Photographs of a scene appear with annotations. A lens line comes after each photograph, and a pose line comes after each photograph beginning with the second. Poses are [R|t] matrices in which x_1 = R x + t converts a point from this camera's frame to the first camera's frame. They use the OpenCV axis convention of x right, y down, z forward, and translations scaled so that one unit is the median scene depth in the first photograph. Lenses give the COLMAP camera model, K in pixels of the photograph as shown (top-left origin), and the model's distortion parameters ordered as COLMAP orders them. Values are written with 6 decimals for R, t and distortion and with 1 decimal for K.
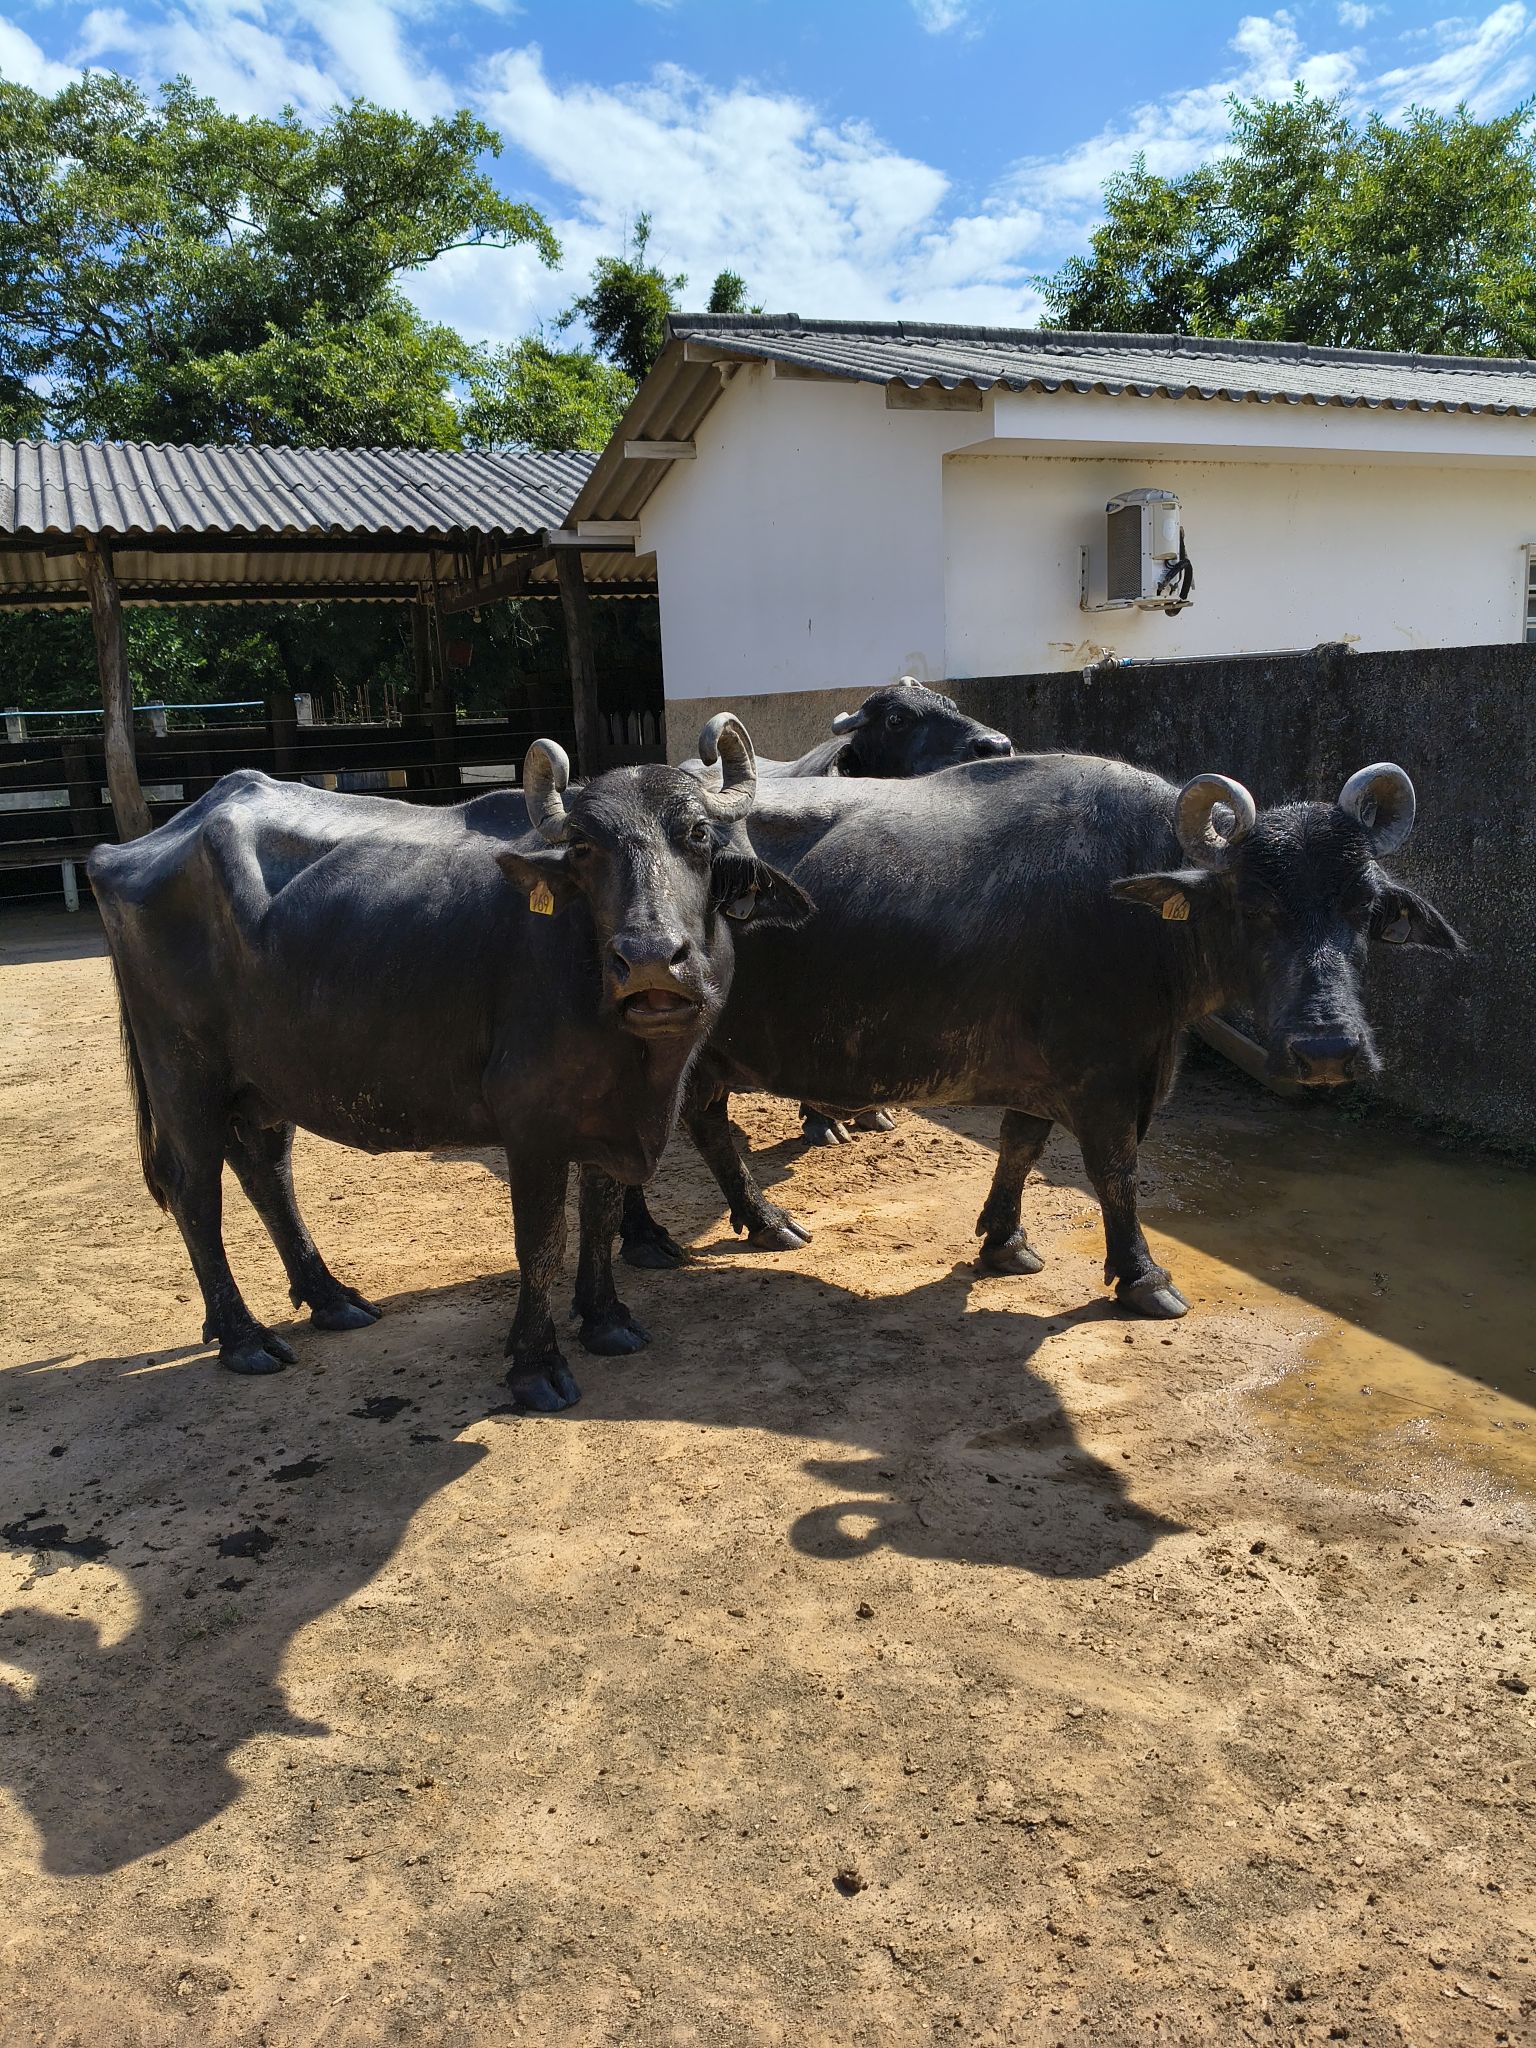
lens RADIAL K [[1555.6, 0, 781.5], [0, 1555.6, 1013.9], [0, 0, 1]] dist [0.027250, 0.000123]
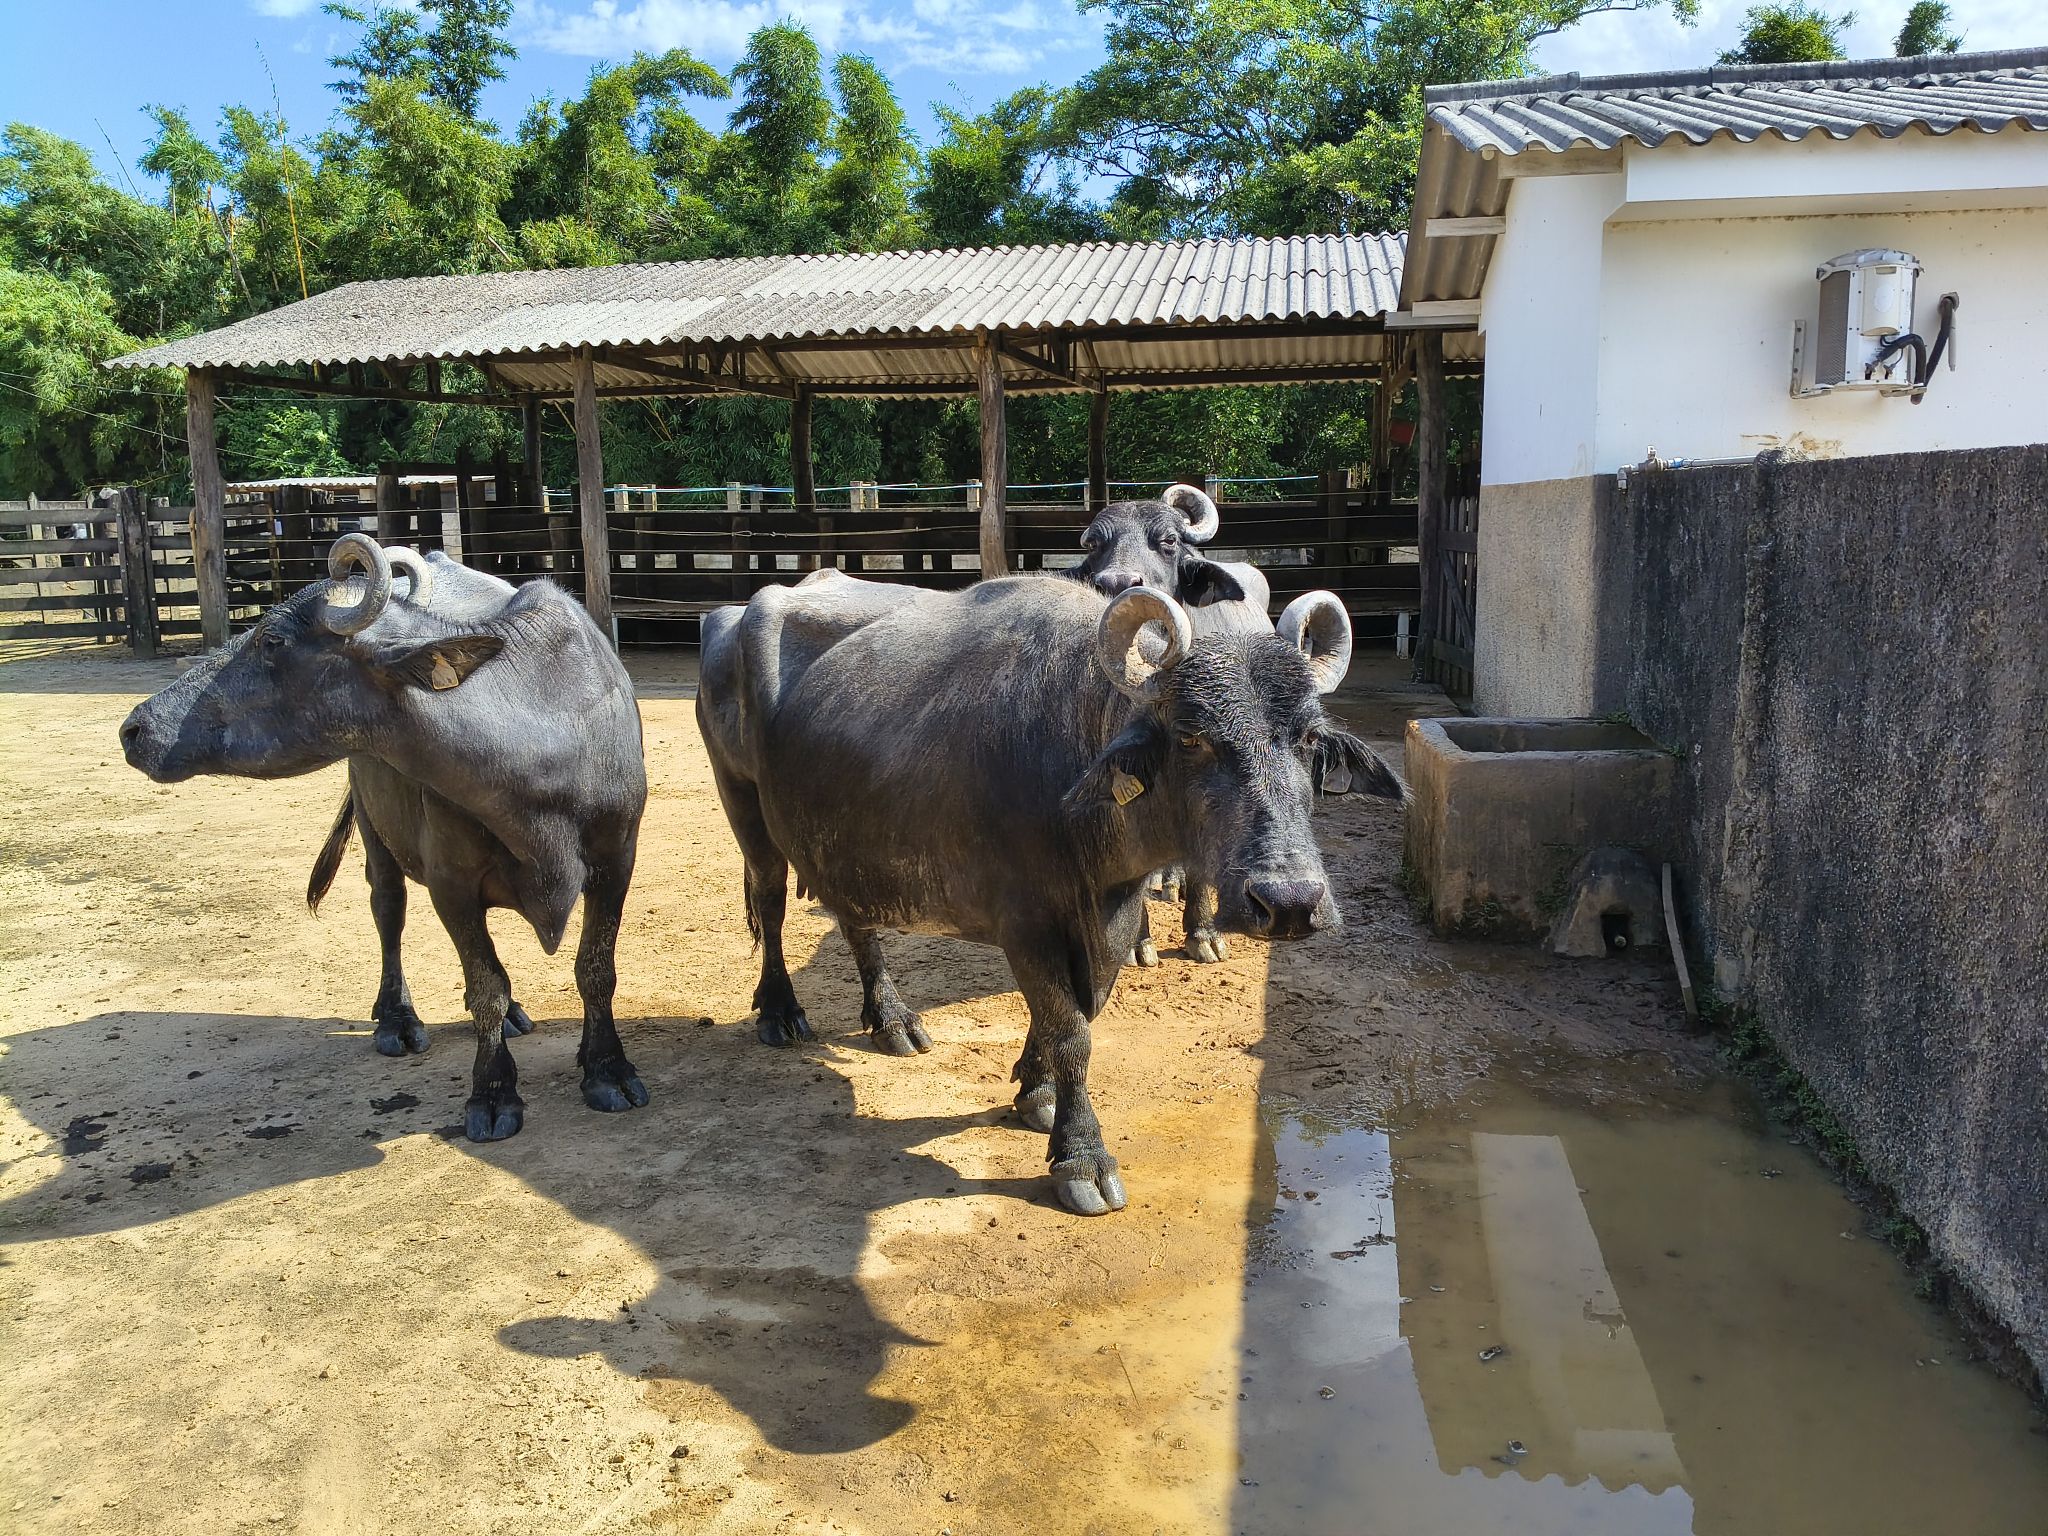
lens RADIAL K [[1515.8, 0, 1021.0], [0, 1515.8, 810.8], [0, 0, 1]] dist [0.078836, -0.147097]
pose [[0.851033, 0.133726, -0.507800, 0.186924], [-0.124480, 0.990842, 0.052312, -0.022215], [0.510145, 0.018692, 0.859885, 0.067624]]
